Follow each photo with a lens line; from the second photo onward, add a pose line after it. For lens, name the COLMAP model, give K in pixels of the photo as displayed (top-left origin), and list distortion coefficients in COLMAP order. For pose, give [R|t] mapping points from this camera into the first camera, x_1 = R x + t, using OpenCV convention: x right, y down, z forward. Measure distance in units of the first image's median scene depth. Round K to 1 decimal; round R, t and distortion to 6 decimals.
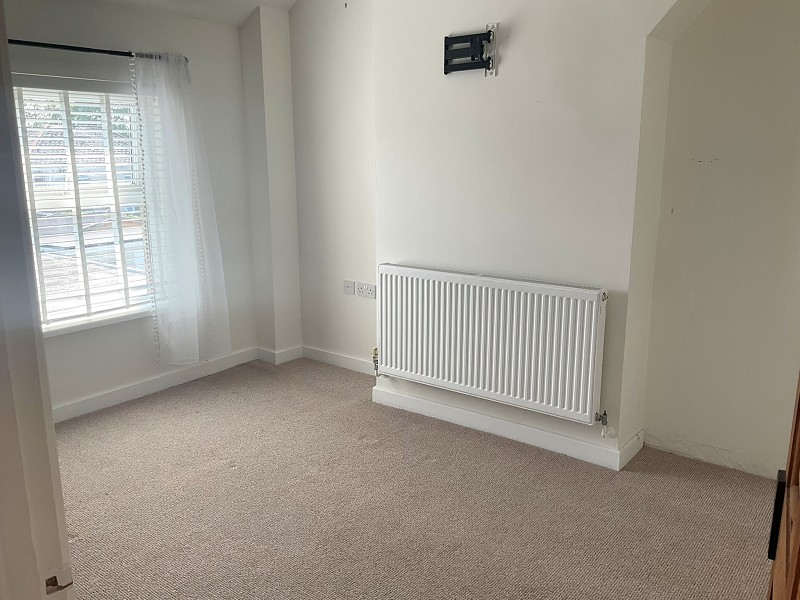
lens RADIAL K [[662.9, 0, 400.0], [0, 662.9, 300.0], [0, 0, 1]] dist [-0.003351, -0.007714]
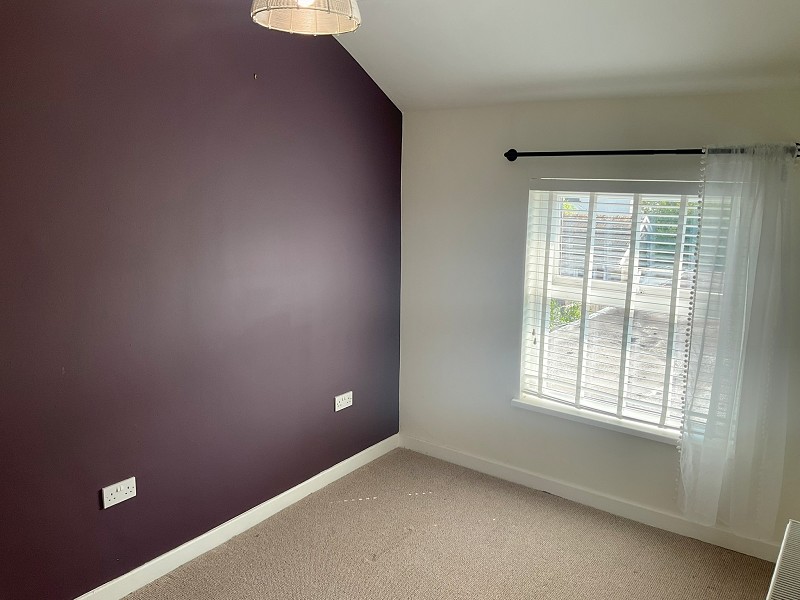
lens RADIAL K [[662.9, 0, 400.0], [0, 662.9, 300.0], [0, 0, 1]] dist [-0.003351, -0.007714]
pose [[-0.015674, 0.104579, -0.994393, 0.501995], [-0.301602, 0.947699, 0.104422, -0.148925], [0.953305, 0.301547, 0.016687, 0.645472]]
